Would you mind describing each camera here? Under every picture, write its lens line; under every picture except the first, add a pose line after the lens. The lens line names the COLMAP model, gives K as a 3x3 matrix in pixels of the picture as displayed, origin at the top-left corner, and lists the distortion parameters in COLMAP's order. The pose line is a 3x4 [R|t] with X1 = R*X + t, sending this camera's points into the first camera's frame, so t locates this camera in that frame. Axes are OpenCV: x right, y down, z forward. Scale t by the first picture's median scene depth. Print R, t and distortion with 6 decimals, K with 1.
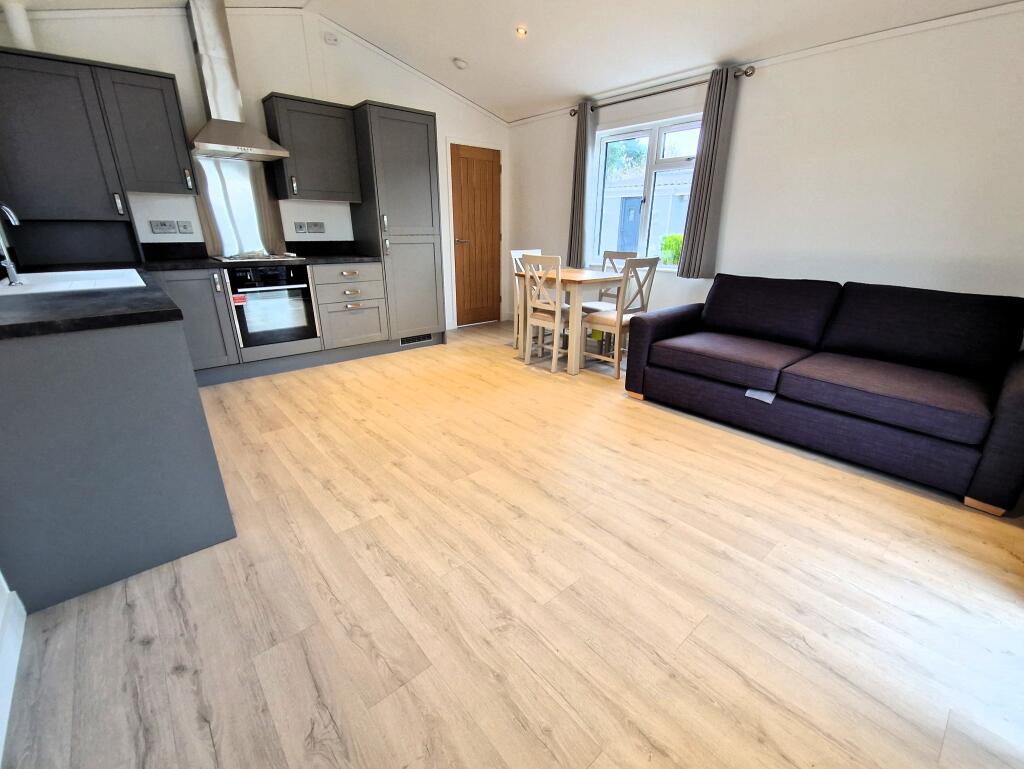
lens RADIAL K [[419.7, 0, 516.1], [0, 419.7, 388.3], [0, 0, 1]] dist [-0.000059, -0.005801]
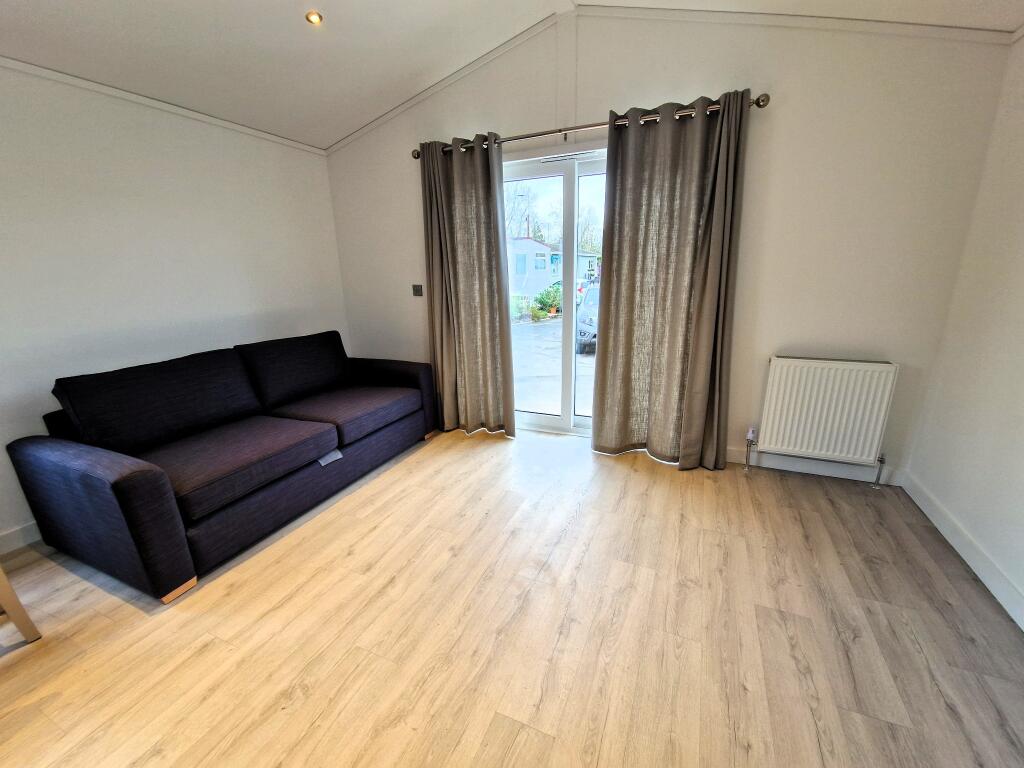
lens RADIAL K [[419.7, 0, 516.1], [0, 419.7, 387.8], [0, 0, 1]] dist [-0.000059, -0.005801]
pose [[-0.417590, -0.242527, 0.875671, -0.445494], [0.344165, 0.849696, 0.399459, -0.377130], [-0.840934, 0.468185, -0.271355, 0.834849]]
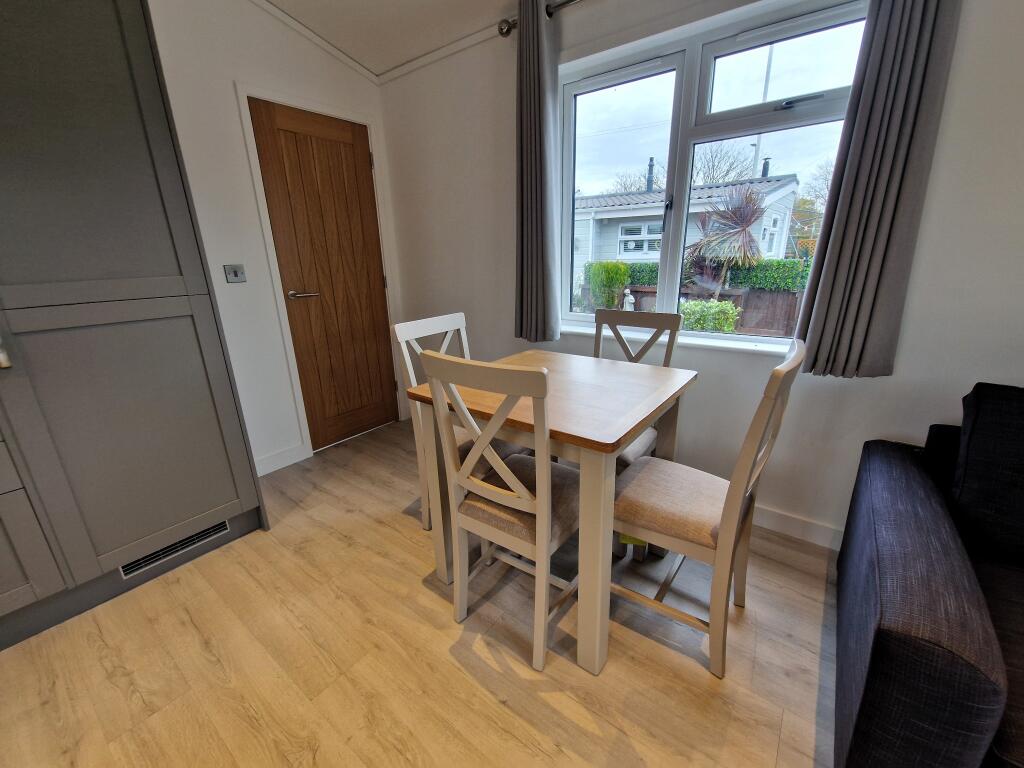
lens RADIAL K [[419.7, 0, 516.1], [0, 419.7, 387.8], [0, 0, 1]] dist [-0.000059, -0.005801]
pose [[0.978054, -0.090396, 0.187720, 0.038589], [0.101653, 0.993501, -0.051215, -0.399719], [-0.181871, 0.069174, 0.980886, 0.988184]]
